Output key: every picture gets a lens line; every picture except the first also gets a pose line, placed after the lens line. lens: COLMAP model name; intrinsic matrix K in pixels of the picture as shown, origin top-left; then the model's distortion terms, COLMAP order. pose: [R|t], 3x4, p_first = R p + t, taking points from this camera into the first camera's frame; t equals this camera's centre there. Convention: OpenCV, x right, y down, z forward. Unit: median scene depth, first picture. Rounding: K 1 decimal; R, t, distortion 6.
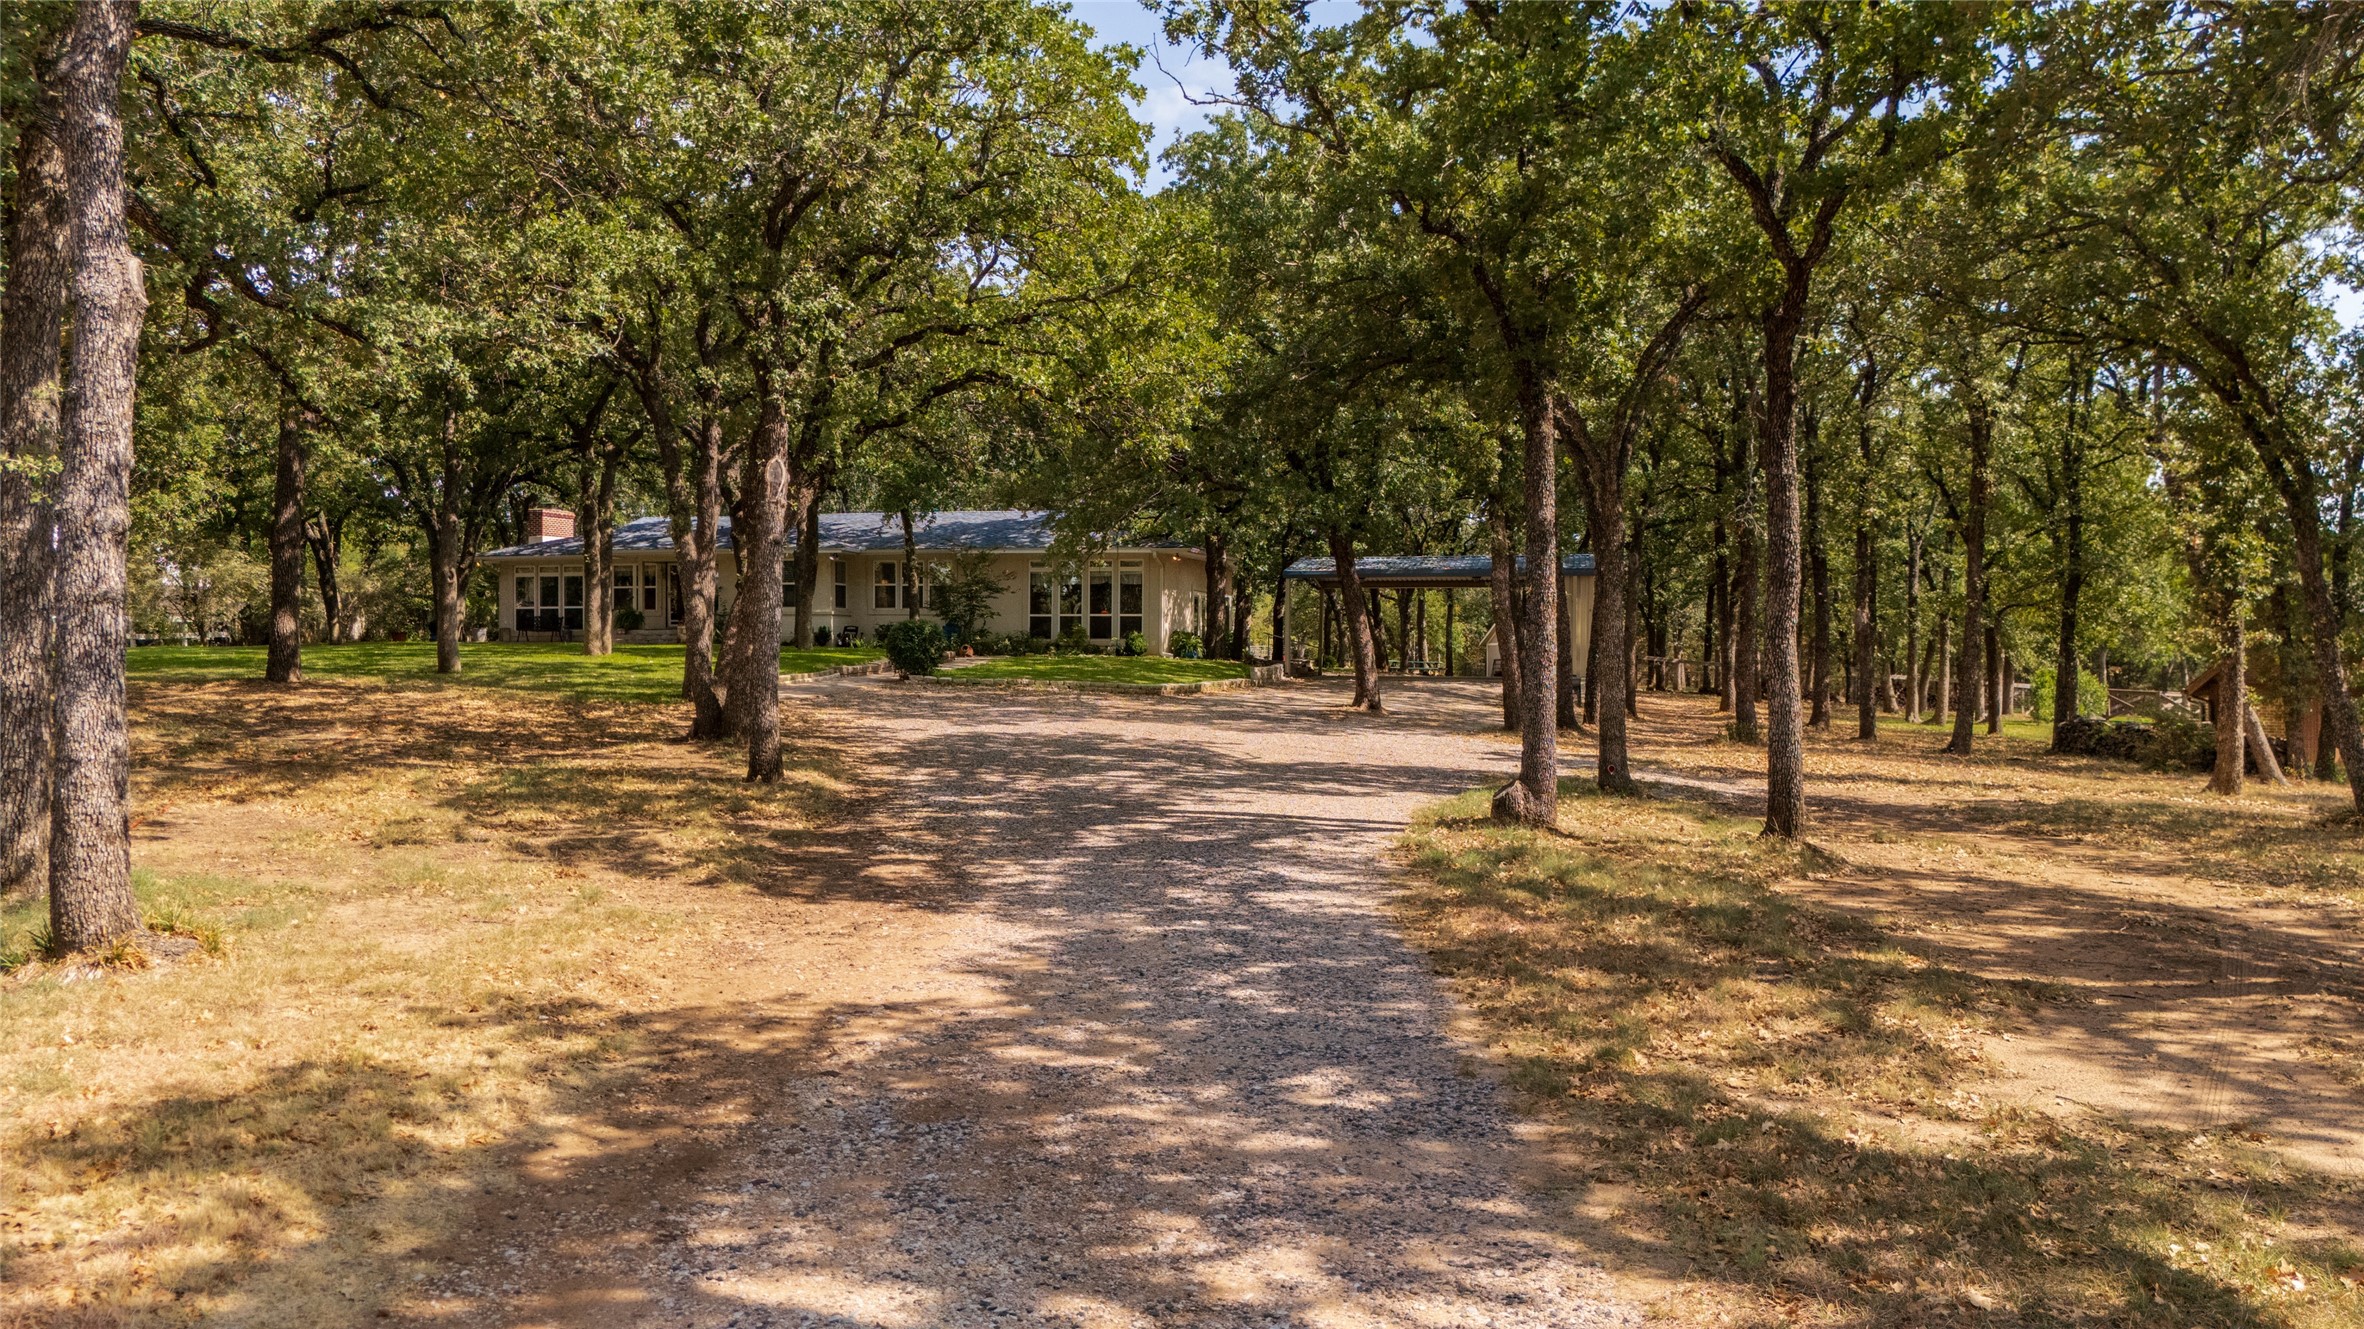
lens RADIAL K [[1771.9, 0, 1183.4], [0, 1771.9, 676.7], [0, 0, 1]] dist [0.041886, -0.006944]
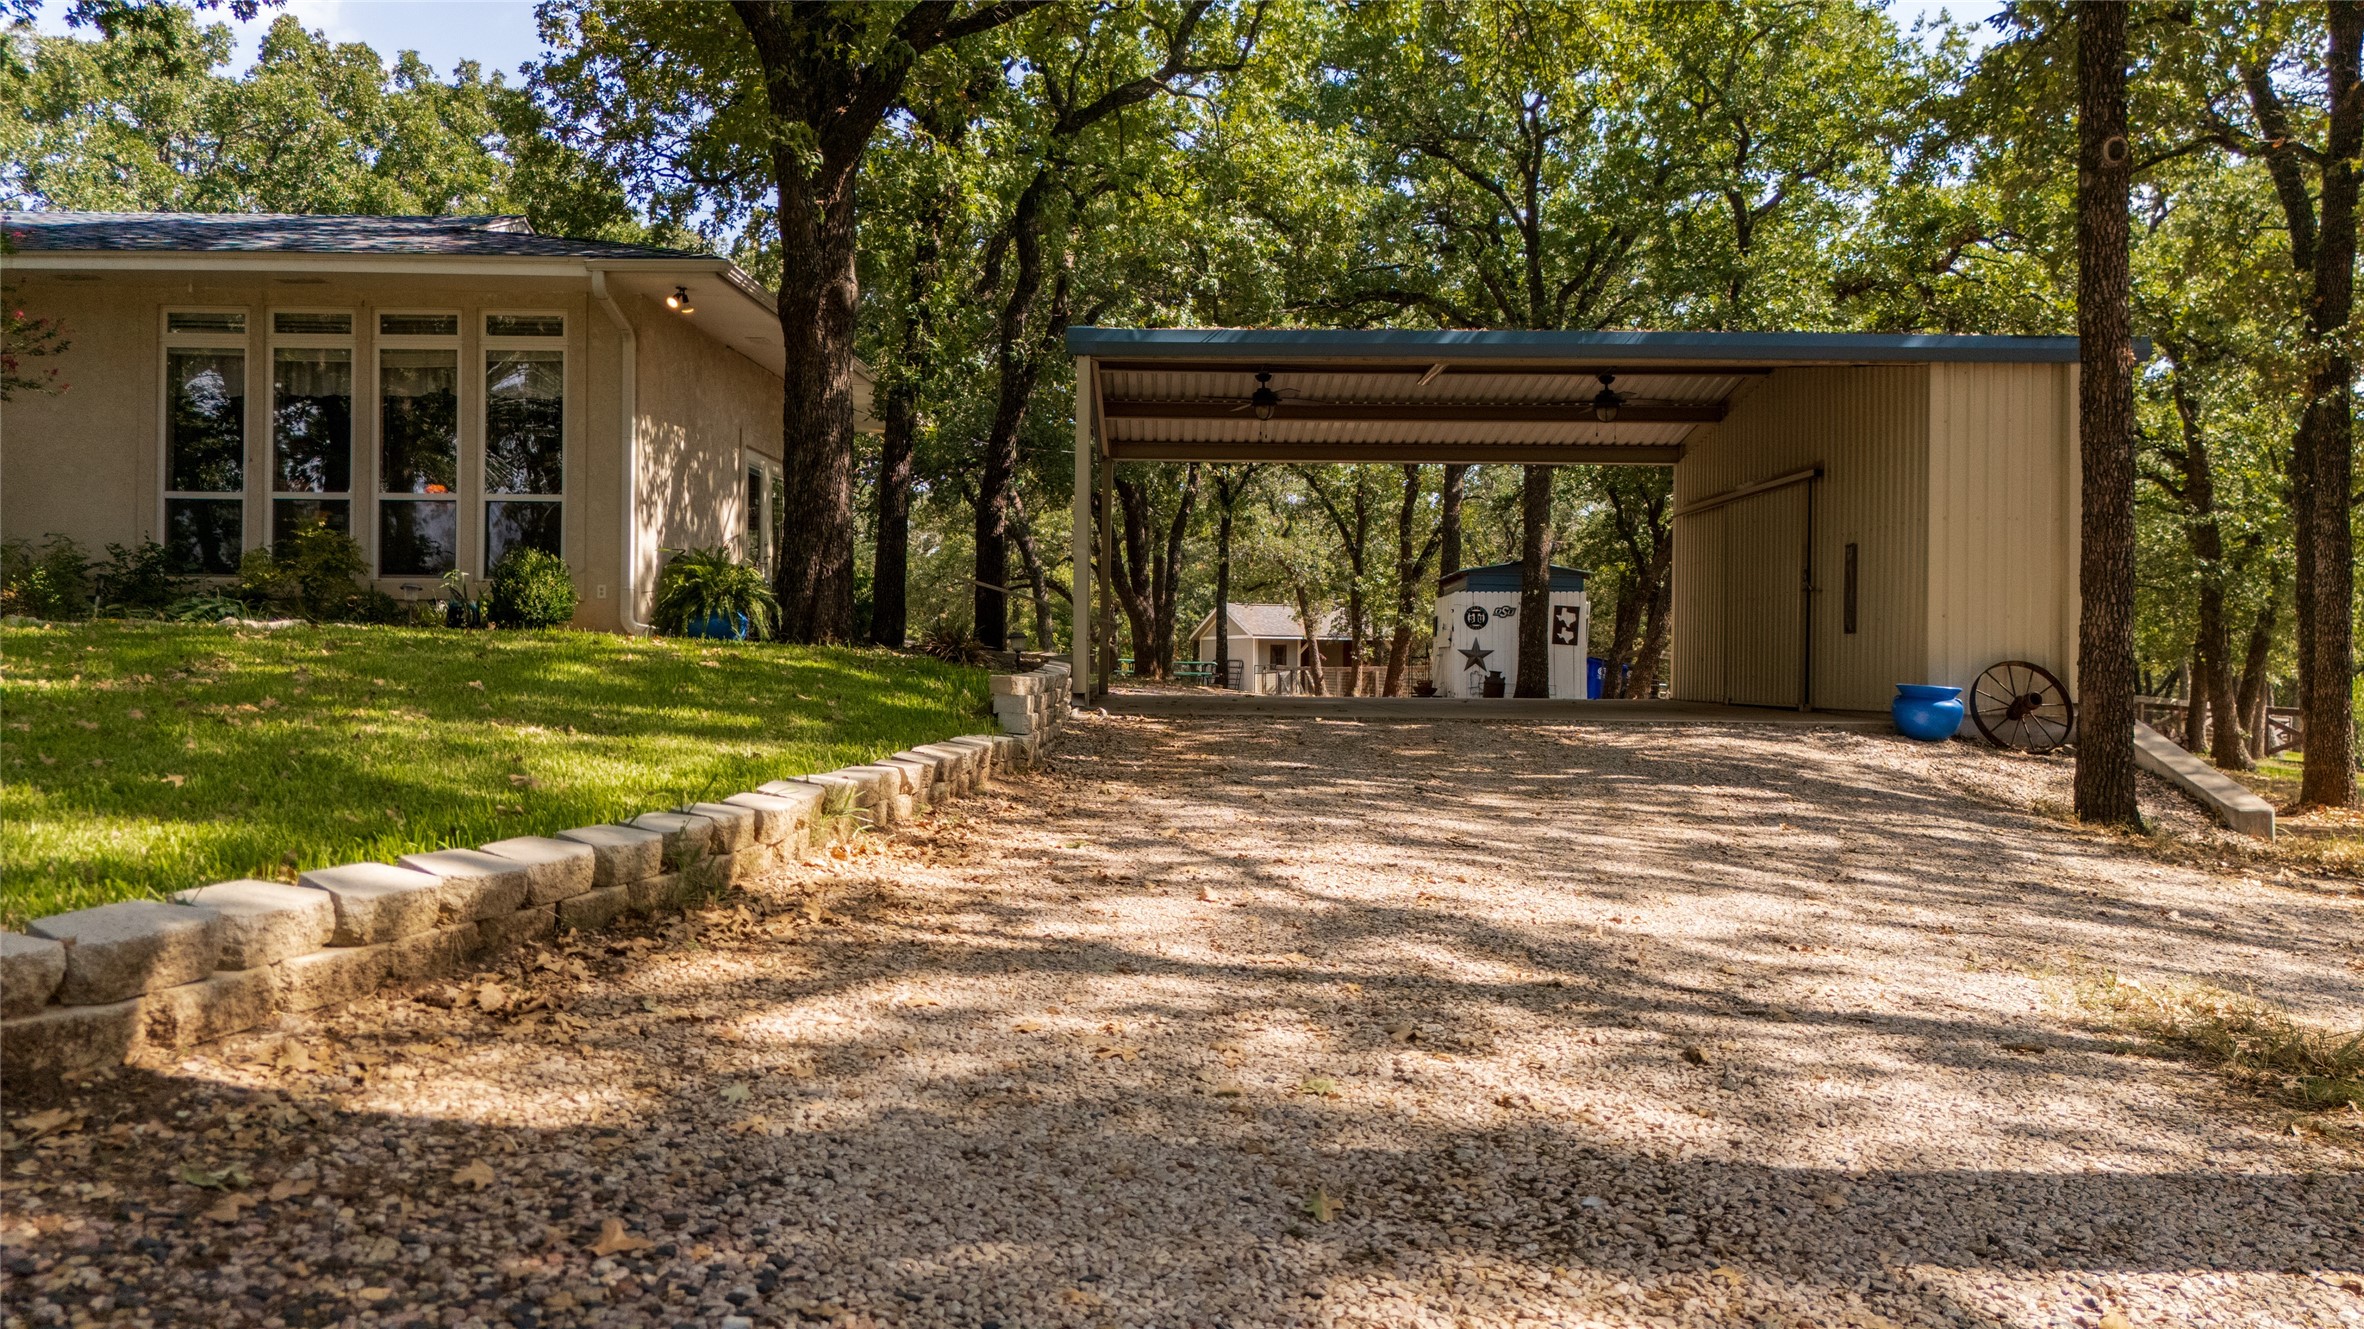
lens RADIAL K [[1771.9, 0, 1183.4], [0, 1771.9, 676.7], [0, 0, 1]] dist [0.041886, -0.006944]
pose [[0.972032, 0.015530, 0.234333, 0.008424], [-0.012951, 0.999838, -0.012539, -0.002721], [-0.234490, 0.009153, 0.972075, 0.687978]]
